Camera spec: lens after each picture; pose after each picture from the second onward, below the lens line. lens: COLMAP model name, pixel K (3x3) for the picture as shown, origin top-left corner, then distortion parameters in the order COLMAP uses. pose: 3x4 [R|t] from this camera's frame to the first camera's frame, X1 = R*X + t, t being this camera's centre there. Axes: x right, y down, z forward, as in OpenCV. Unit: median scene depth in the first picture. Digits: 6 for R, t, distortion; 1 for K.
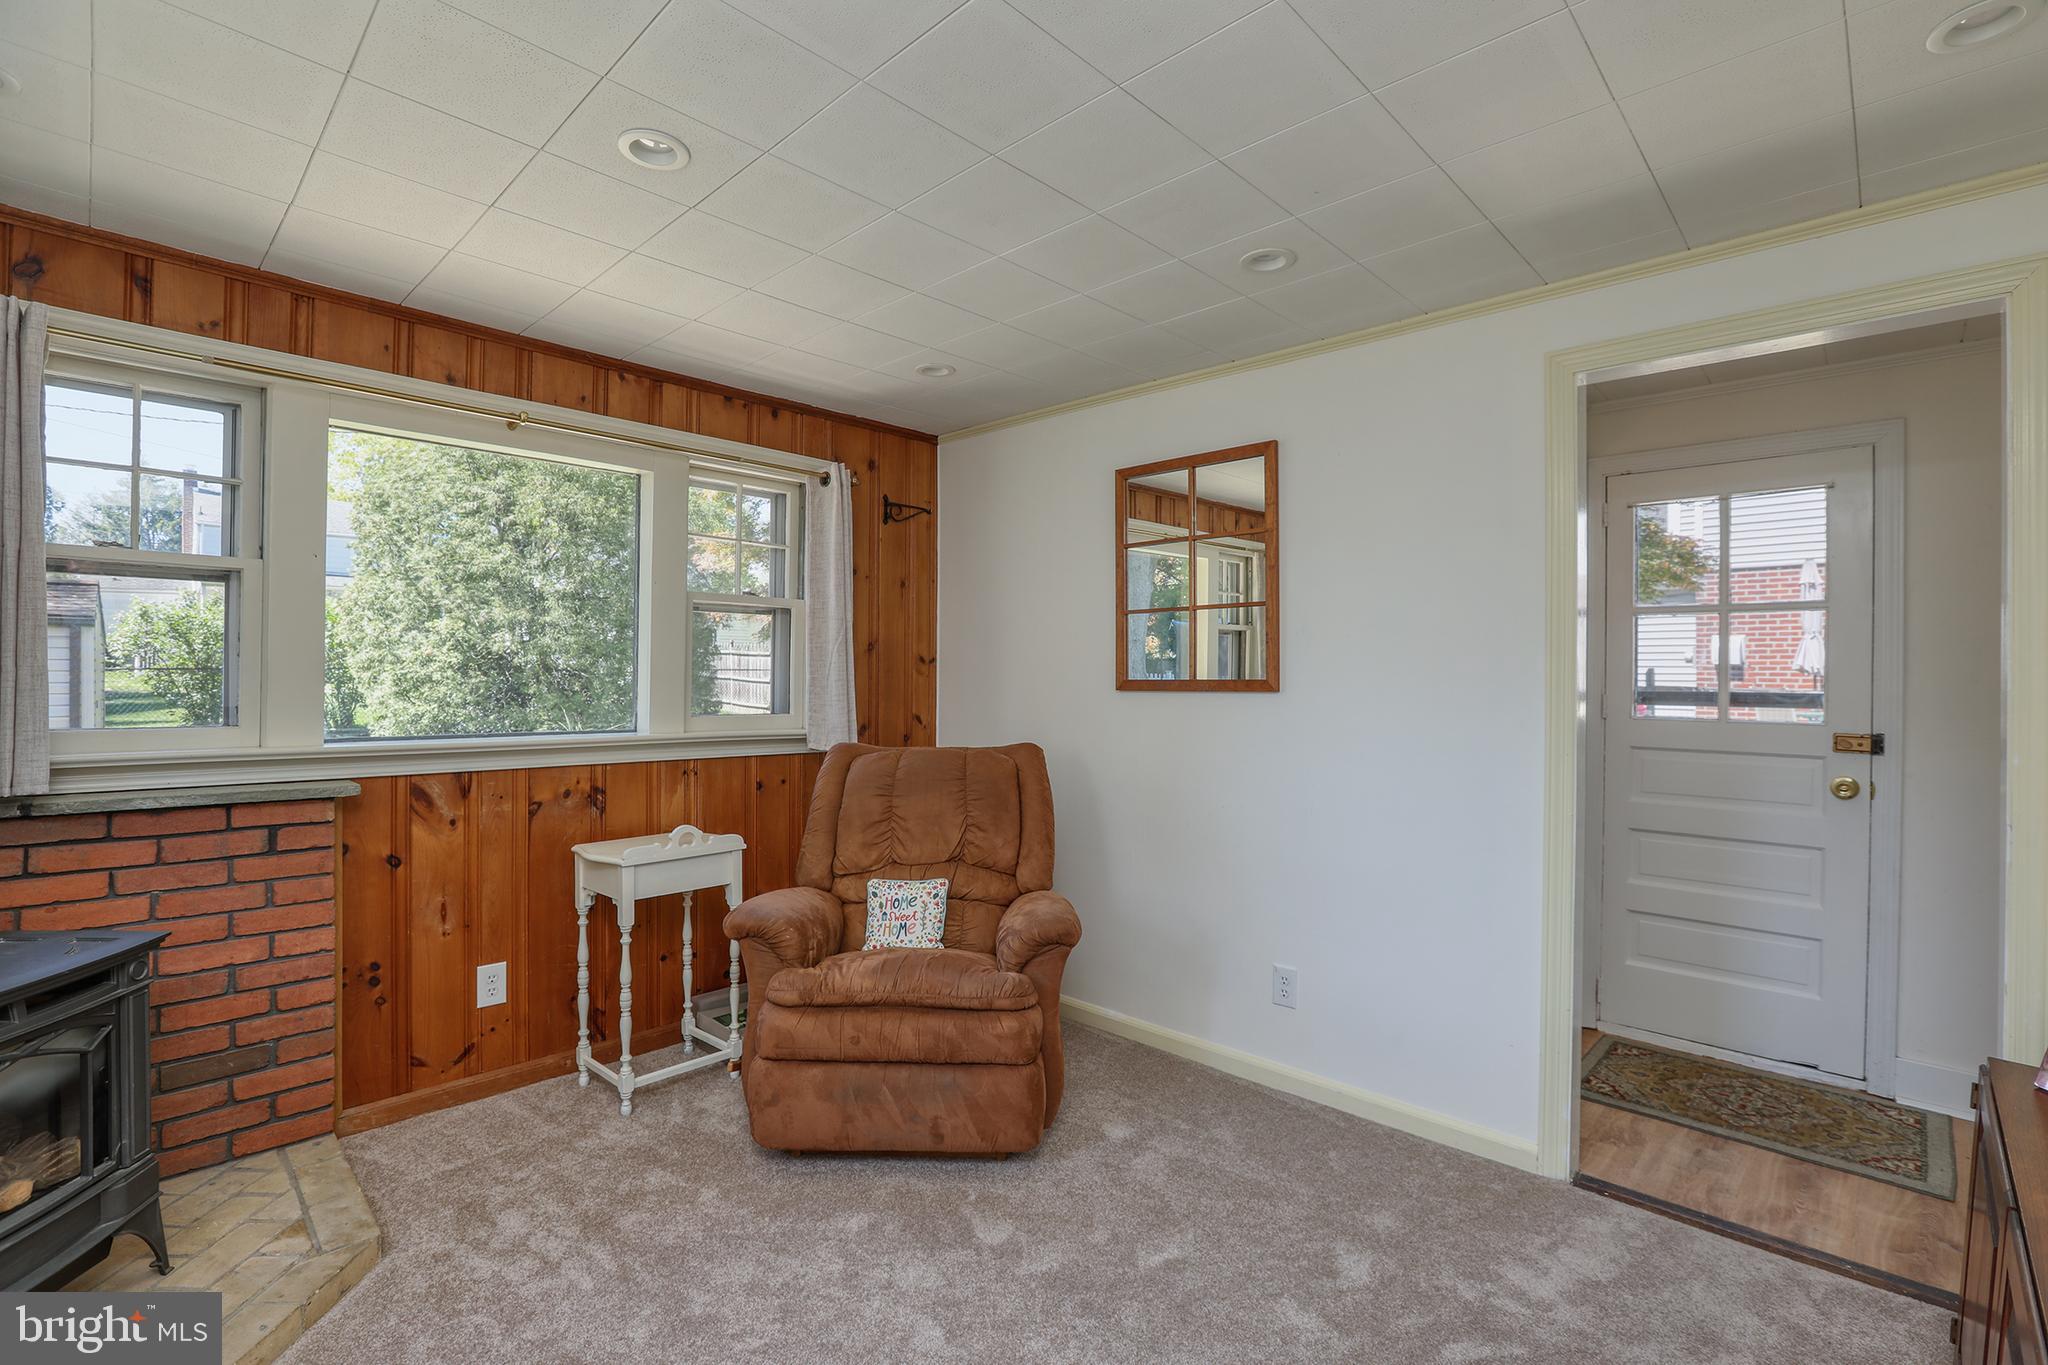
lens RADIAL K [[929.8, 0, 1050.4], [0, 929.8, 684.4], [0, 0, 1]] dist [-0.040135, 0.011821]
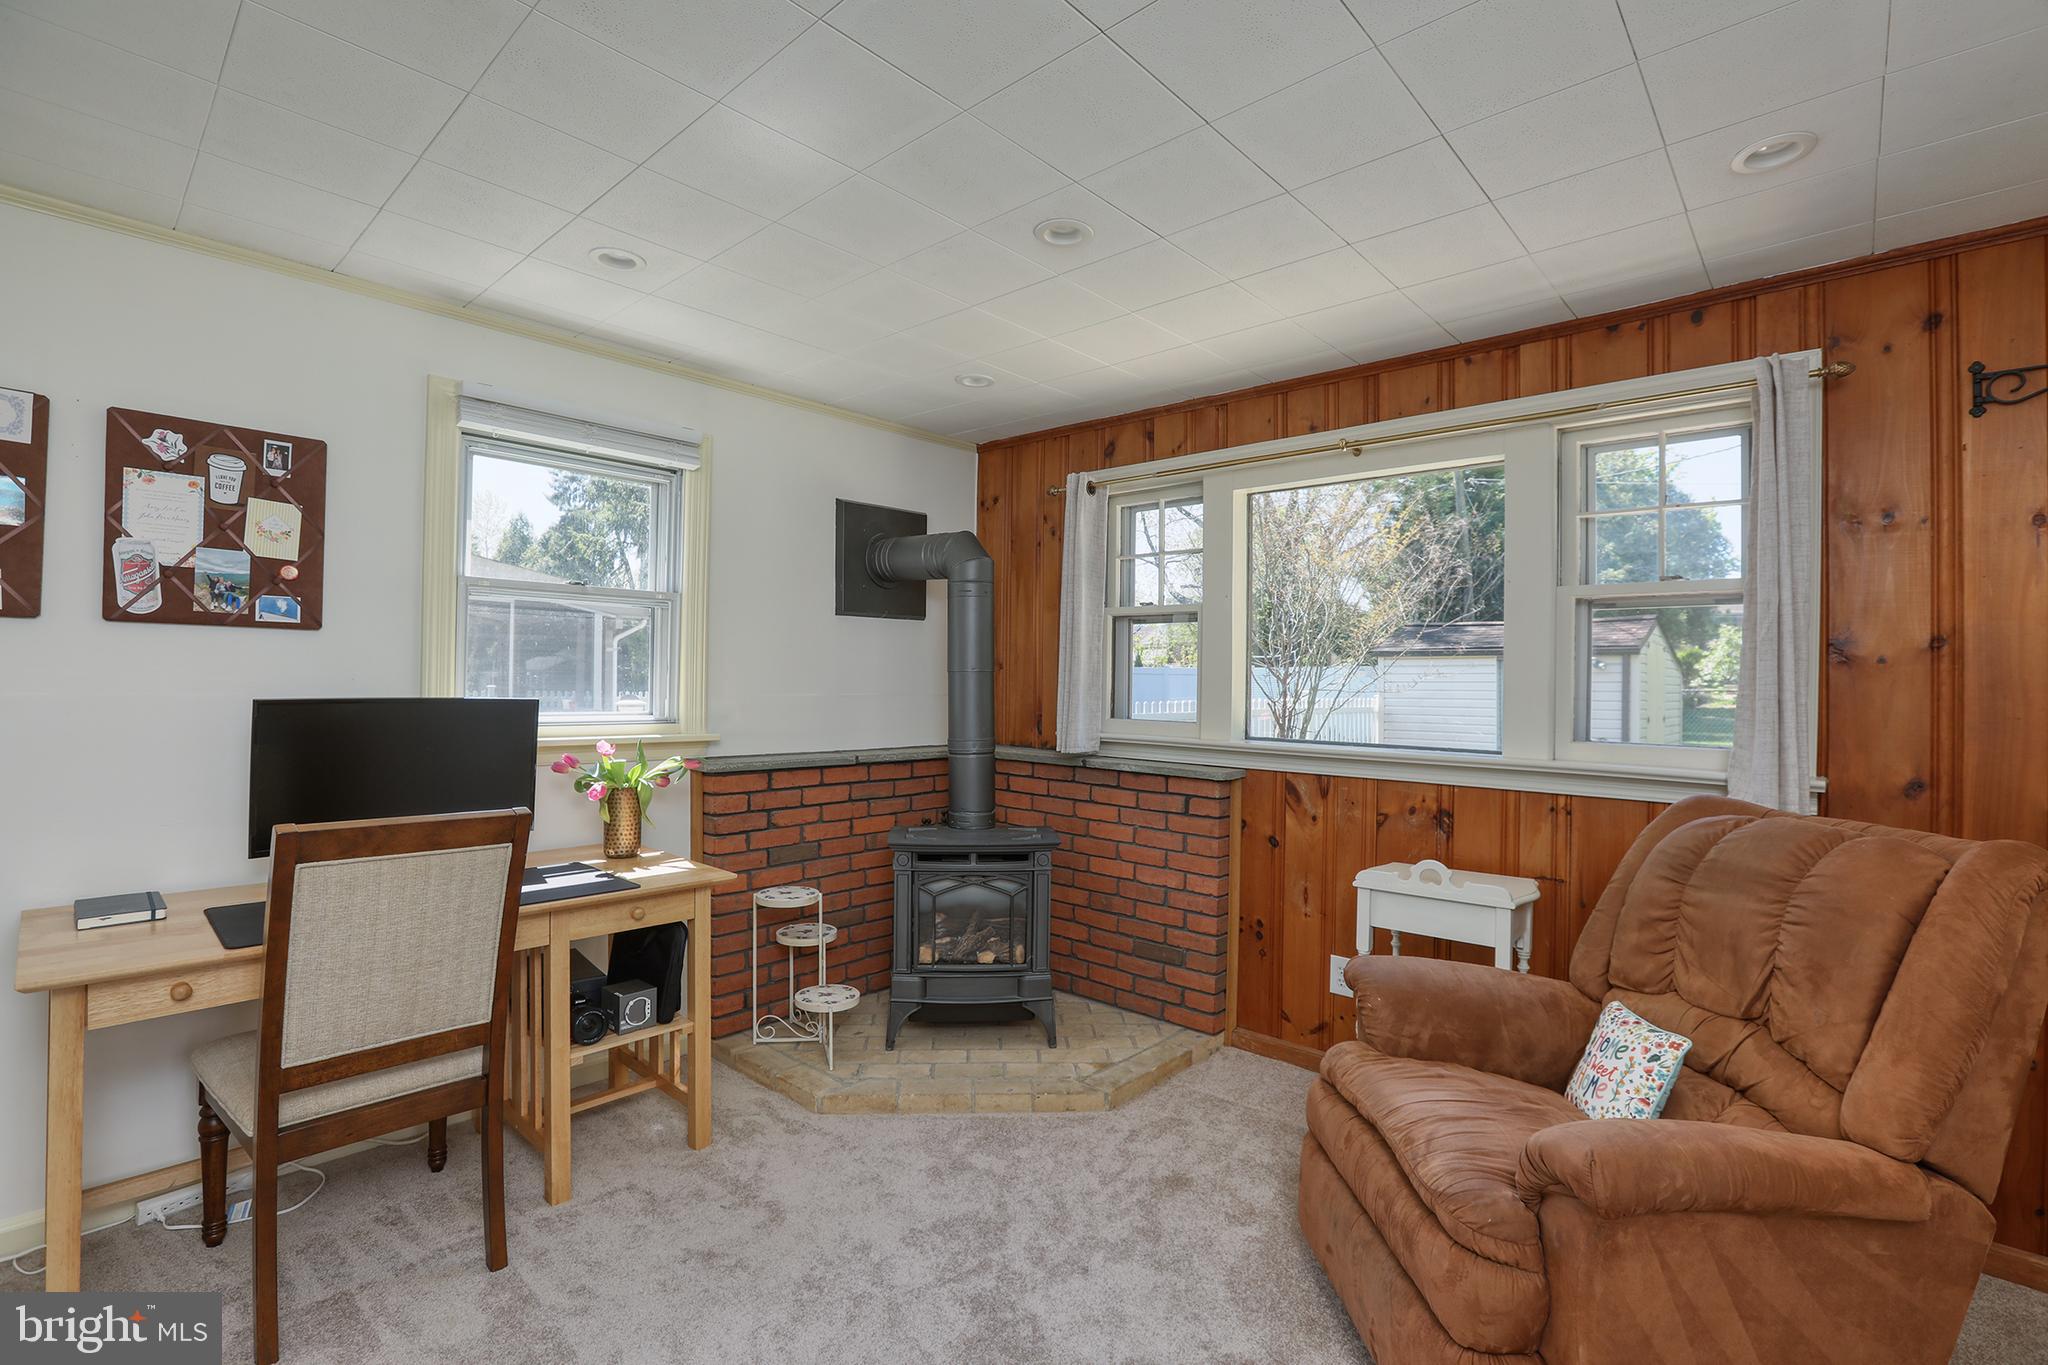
lens RADIAL K [[929.8, 0, 1016.3], [0, 929.8, 686.7], [0, 0, 1]] dist [-0.040135, 0.011821]
pose [[0.016145, -0.002998, -0.999865, 0.483011], [-0.022406, 0.999743, -0.003359, 0.000525], [0.999619, 0.022457, 0.016074, 0.611429]]
